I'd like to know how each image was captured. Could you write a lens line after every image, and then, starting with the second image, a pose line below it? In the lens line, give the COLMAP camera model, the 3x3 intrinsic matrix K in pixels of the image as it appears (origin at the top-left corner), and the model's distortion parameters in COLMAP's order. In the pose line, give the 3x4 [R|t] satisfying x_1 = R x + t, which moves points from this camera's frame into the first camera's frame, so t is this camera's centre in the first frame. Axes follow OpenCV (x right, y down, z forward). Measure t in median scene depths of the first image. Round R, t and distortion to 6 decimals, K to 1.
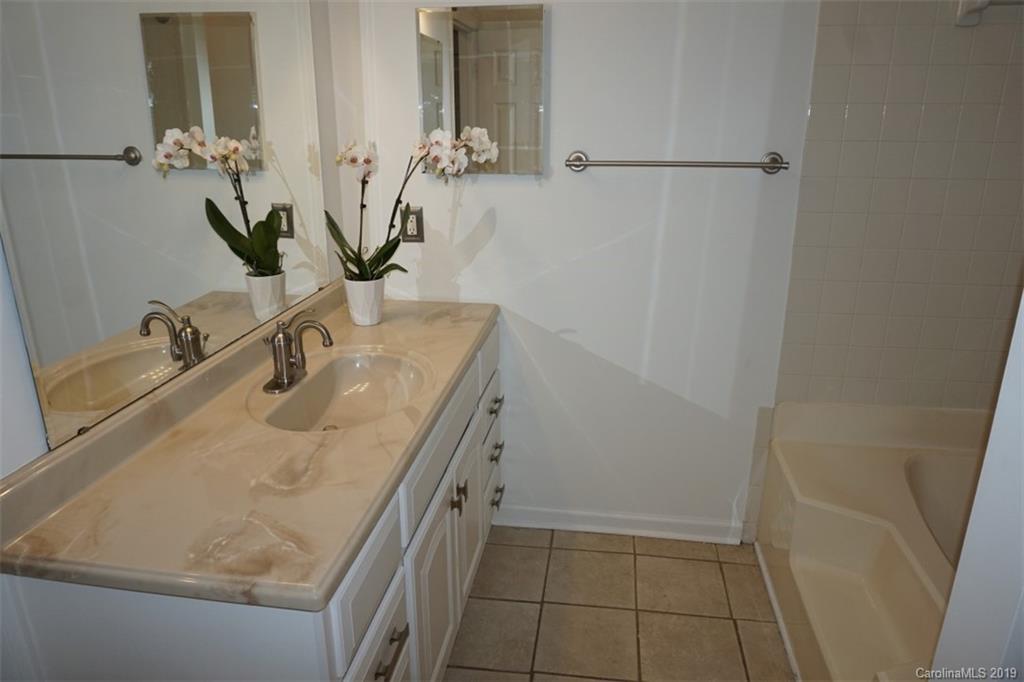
lens RADIAL K [[691.0, 0, 511.7], [0, 691.0, 340.0], [0, 0, 1]] dist [-0.002236, -0.001255]
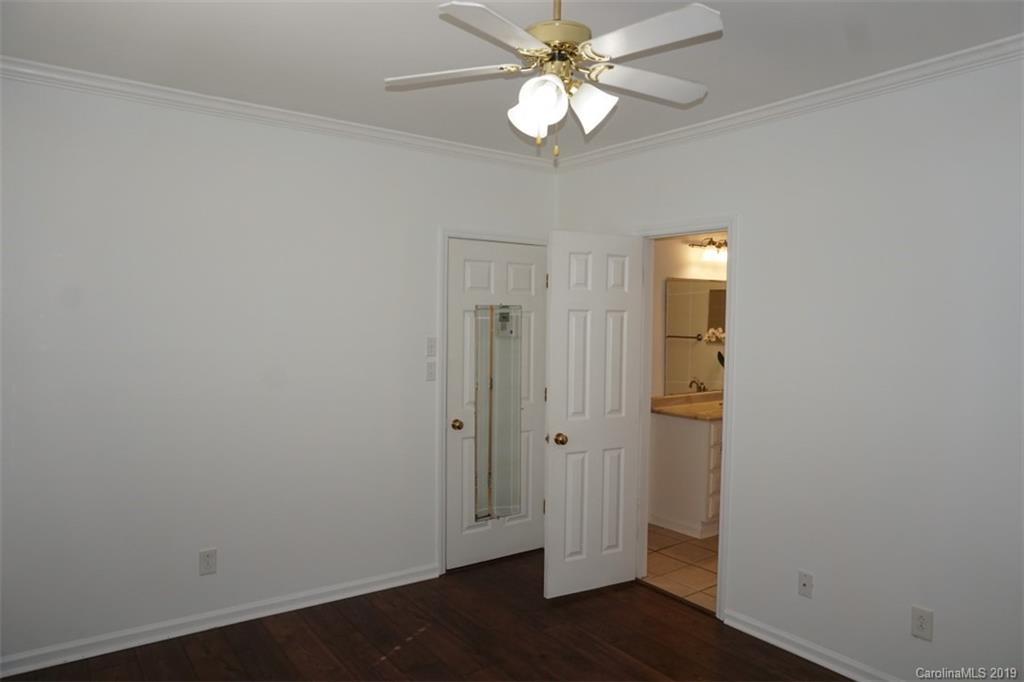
lens RADIAL K [[691.0, 0, 514.1], [0, 691.0, 335.6], [0, 0, 1]] dist [-0.002236, -0.001255]
pose [[0.714100, 0.033452, -0.699244, 0.746876], [-0.226332, 0.956244, -0.185394, 0.355906], [0.662446, 0.290652, 0.690425, -1.222128]]
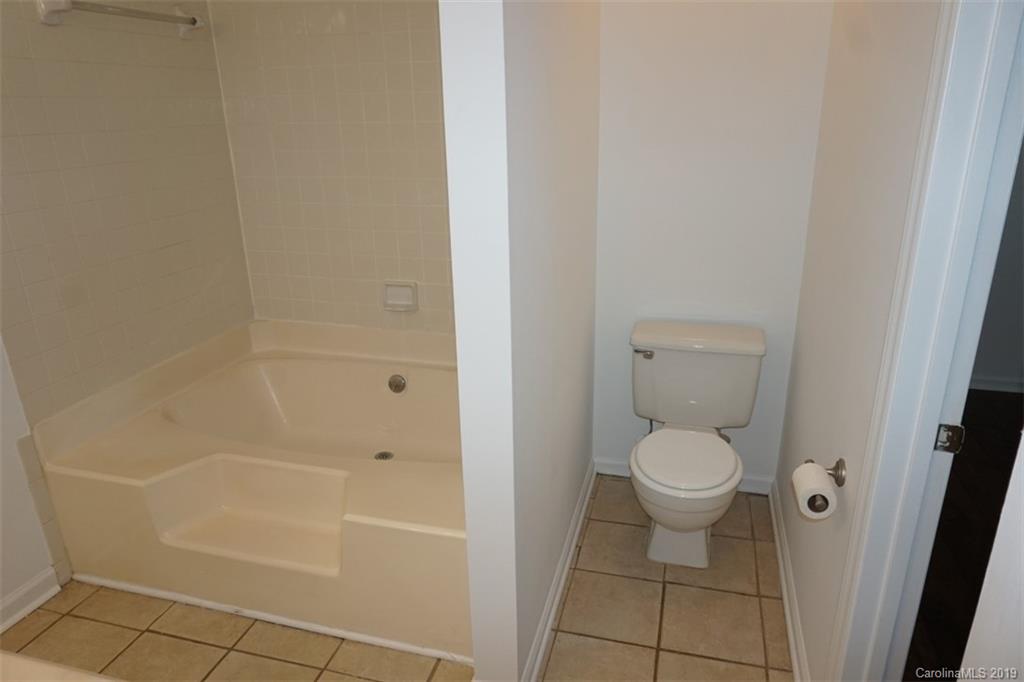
lens RADIAL K [[691.0, 0, 512.7], [0, 691.0, 343.5], [0, 0, 1]] dist [-0.002236, -0.001255]
pose [[0.122923, -0.323644, 0.938160, -0.546455], [0.312257, 0.909929, 0.272991, -0.091436], [-0.942012, 0.259390, 0.212911, 0.283178]]
